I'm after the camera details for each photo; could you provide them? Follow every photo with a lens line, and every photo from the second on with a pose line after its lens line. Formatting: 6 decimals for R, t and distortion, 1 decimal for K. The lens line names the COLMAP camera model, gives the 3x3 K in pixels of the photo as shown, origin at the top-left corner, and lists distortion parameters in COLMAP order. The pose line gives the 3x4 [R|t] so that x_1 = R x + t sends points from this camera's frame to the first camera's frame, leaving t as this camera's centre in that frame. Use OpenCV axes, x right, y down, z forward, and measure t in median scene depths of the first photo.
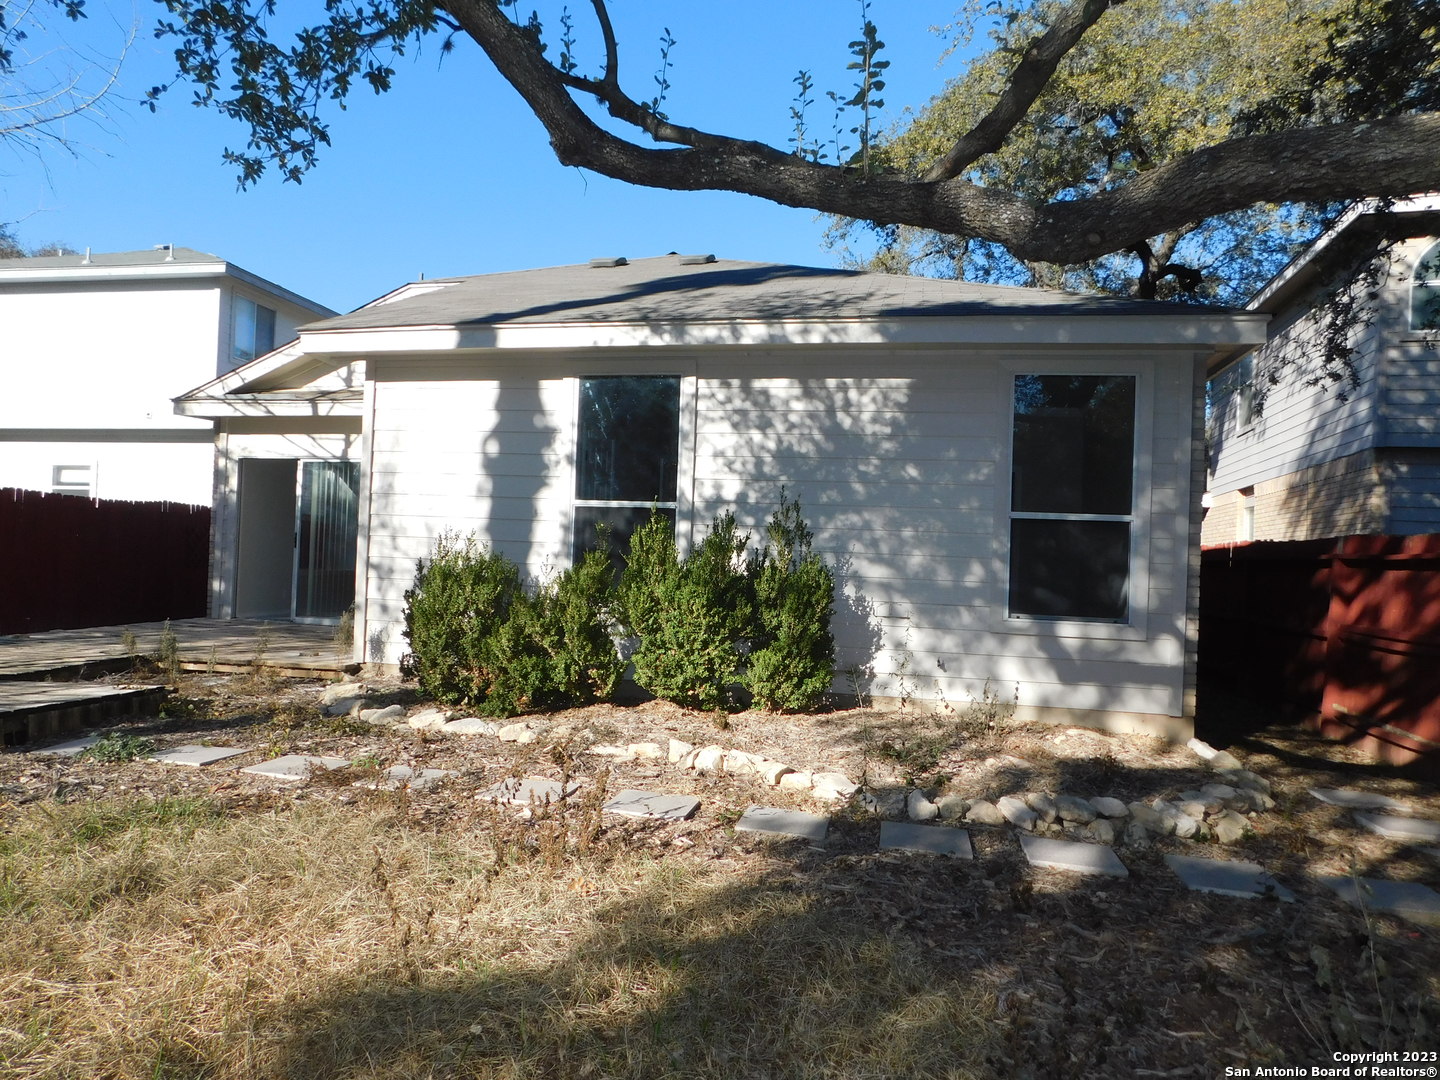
lens RADIAL K [[967.3, 0, 721.9], [0, 967.3, 533.6], [0, 0, 1]] dist [-0.058818, 0.050834]
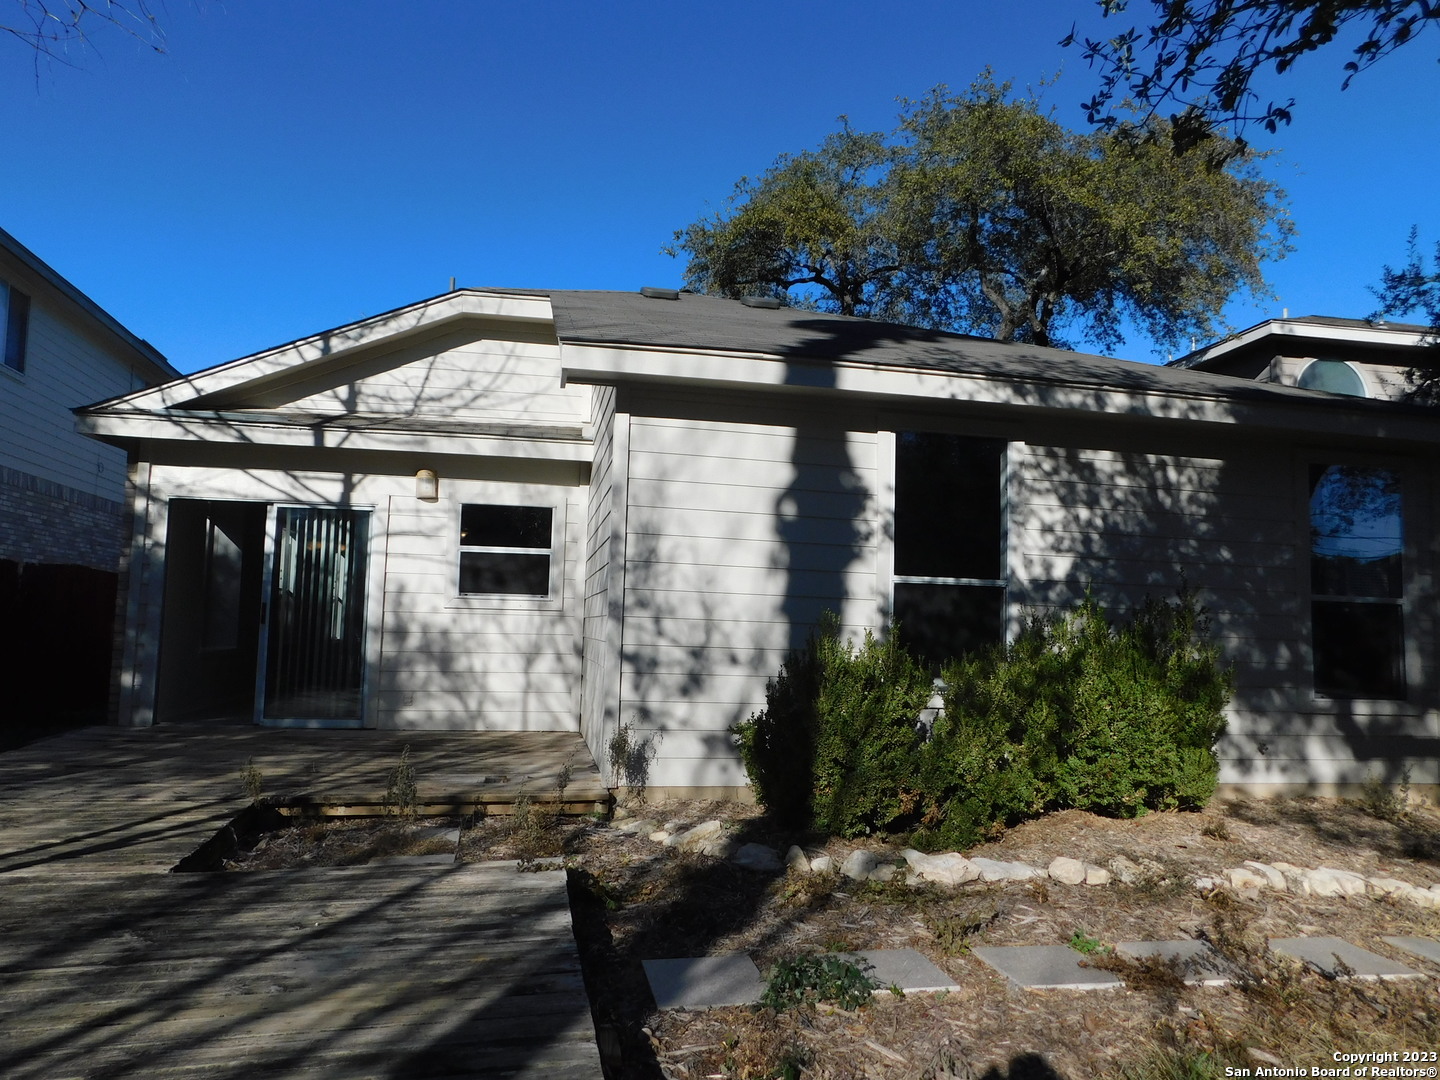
lens RADIAL K [[967.3, 0, 726.1], [0, 967.3, 545.7], [0, 0, 1]] dist [-0.058818, 0.050834]
pose [[0.914933, 0.028899, 0.402569, -0.646634], [-0.009013, 0.998648, -0.051203, -0.017153], [-0.403504, 0.043219, 0.913956, 0.291805]]
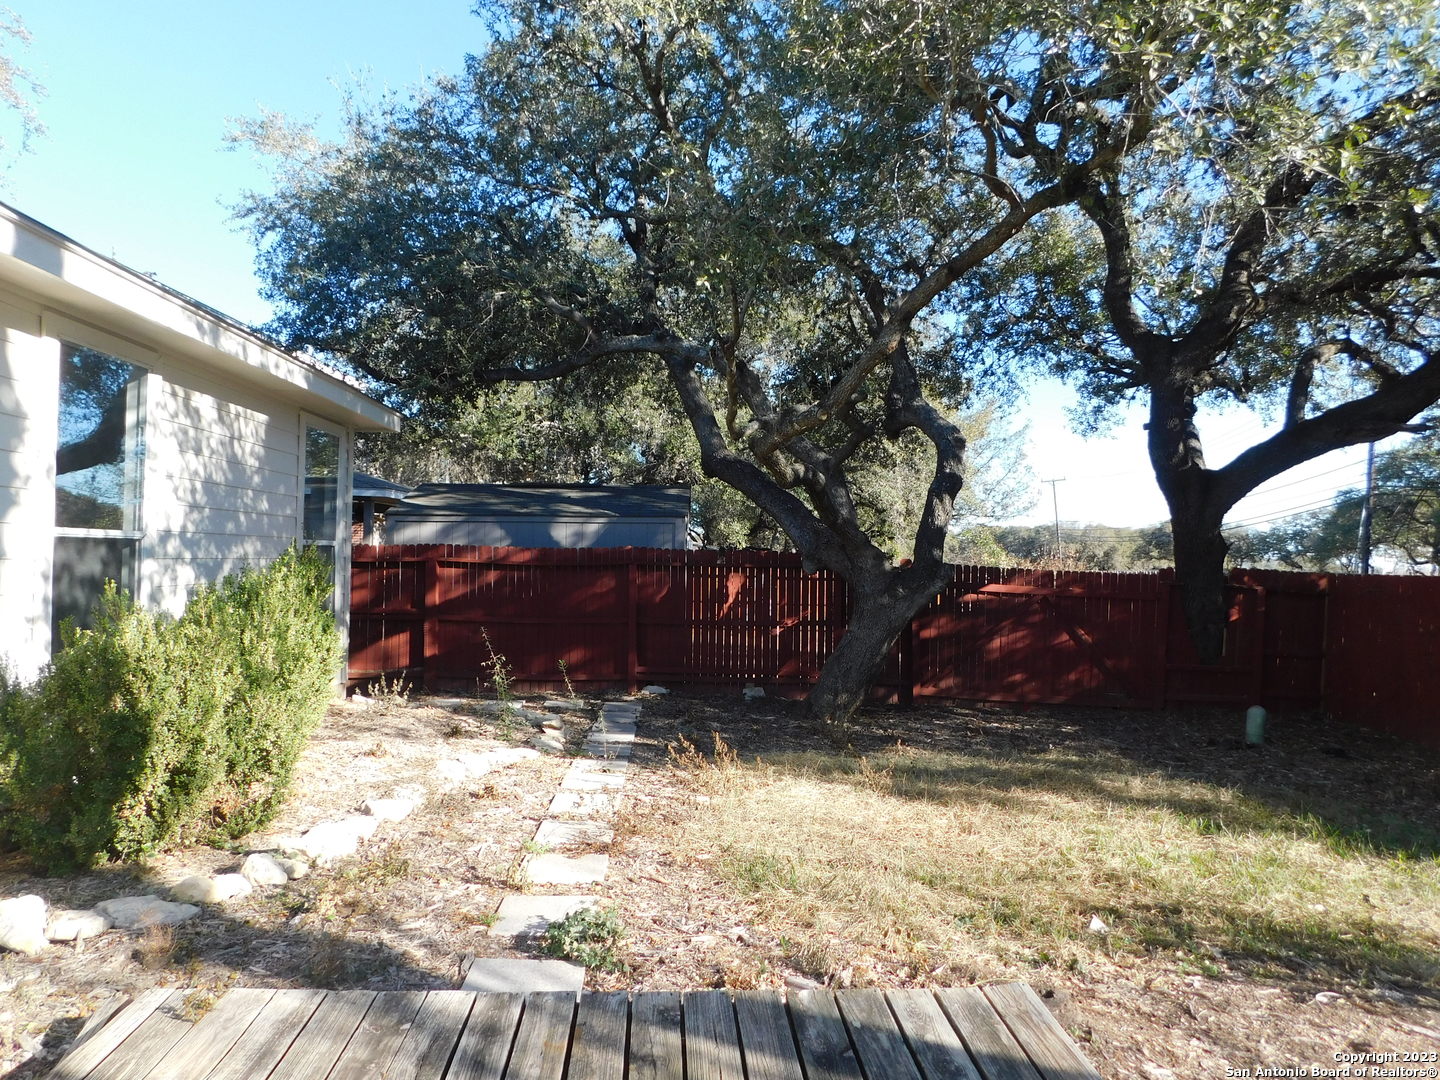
lens RADIAL K [[967.3, 0, 715.1], [0, 967.3, 543.9], [0, 0, 1]] dist [-0.058818, 0.050834]
pose [[-0.242594, -0.022326, 0.969871, -0.916232], [-0.031251, 0.999396, 0.015189, -0.050910], [-0.969625, -0.026624, -0.243145, 0.742566]]
